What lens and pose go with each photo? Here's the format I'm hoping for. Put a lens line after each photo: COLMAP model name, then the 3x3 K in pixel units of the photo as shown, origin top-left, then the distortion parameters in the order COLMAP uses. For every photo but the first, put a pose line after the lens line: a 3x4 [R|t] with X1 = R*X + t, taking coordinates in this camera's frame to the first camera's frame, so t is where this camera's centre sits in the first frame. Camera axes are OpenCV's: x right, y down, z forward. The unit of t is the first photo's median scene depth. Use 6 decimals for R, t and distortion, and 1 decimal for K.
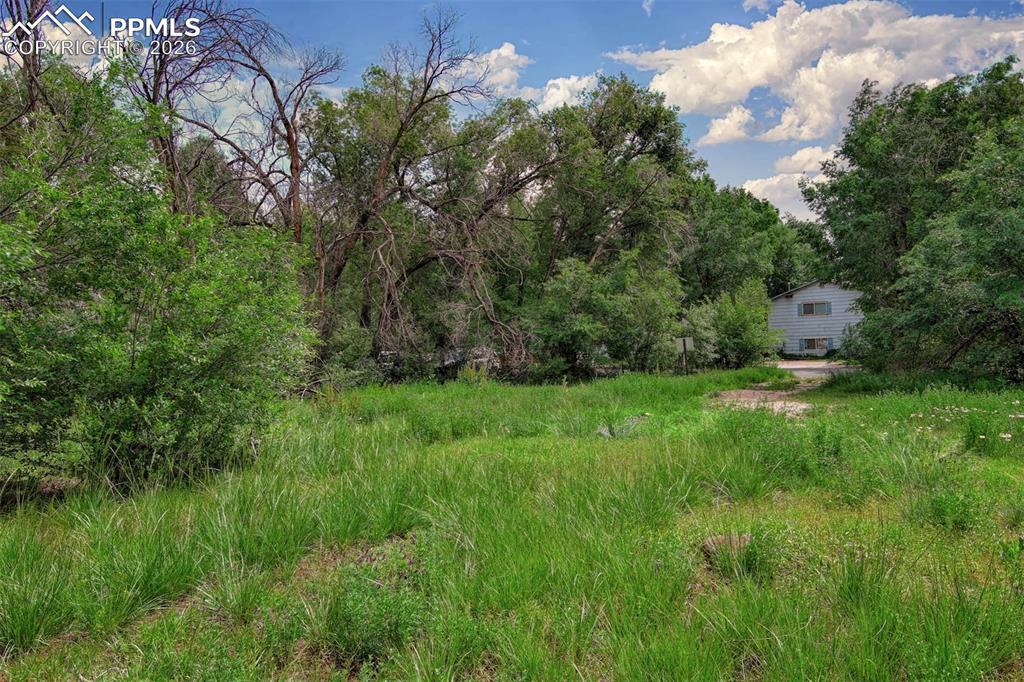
lens RADIAL K [[784.3, 0, 512.0], [0, 784.3, 341.0], [0, 0, 1]] dist [-0.001081, 0.001379]
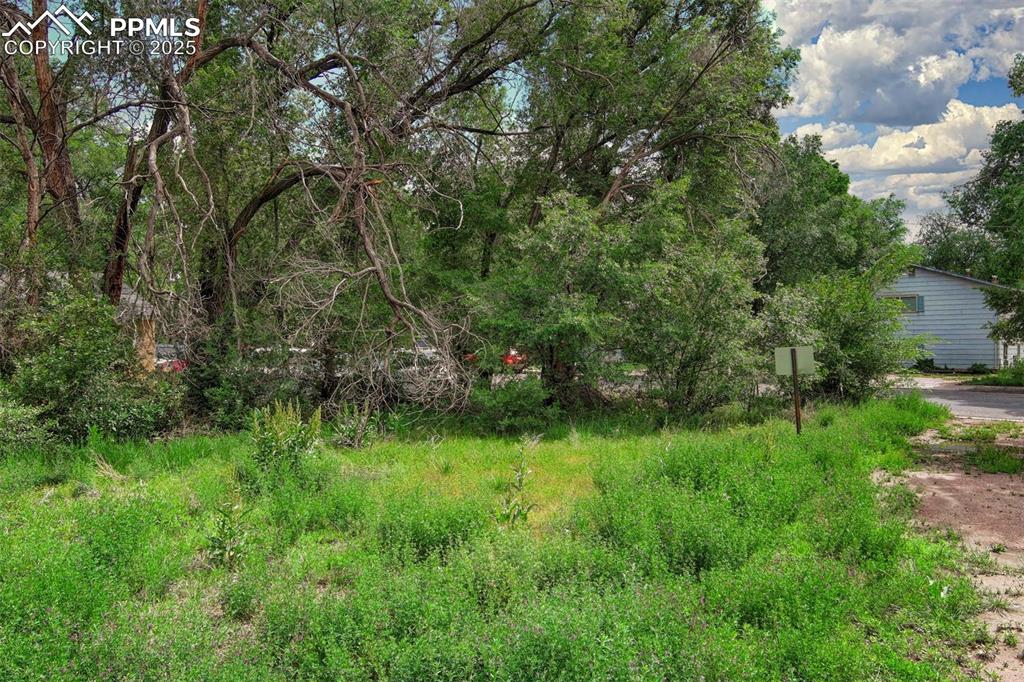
lens RADIAL K [[784.3, 0, 512.0], [0, 784.3, 341.0], [0, 0, 1]] dist [-0.001081, 0.001379]
pose [[0.999294, 0.034465, -0.014951, 0.049682], [-0.034230, 0.999291, 0.015684, -0.009206], [0.015481, -0.015161, 0.999765, 0.442747]]
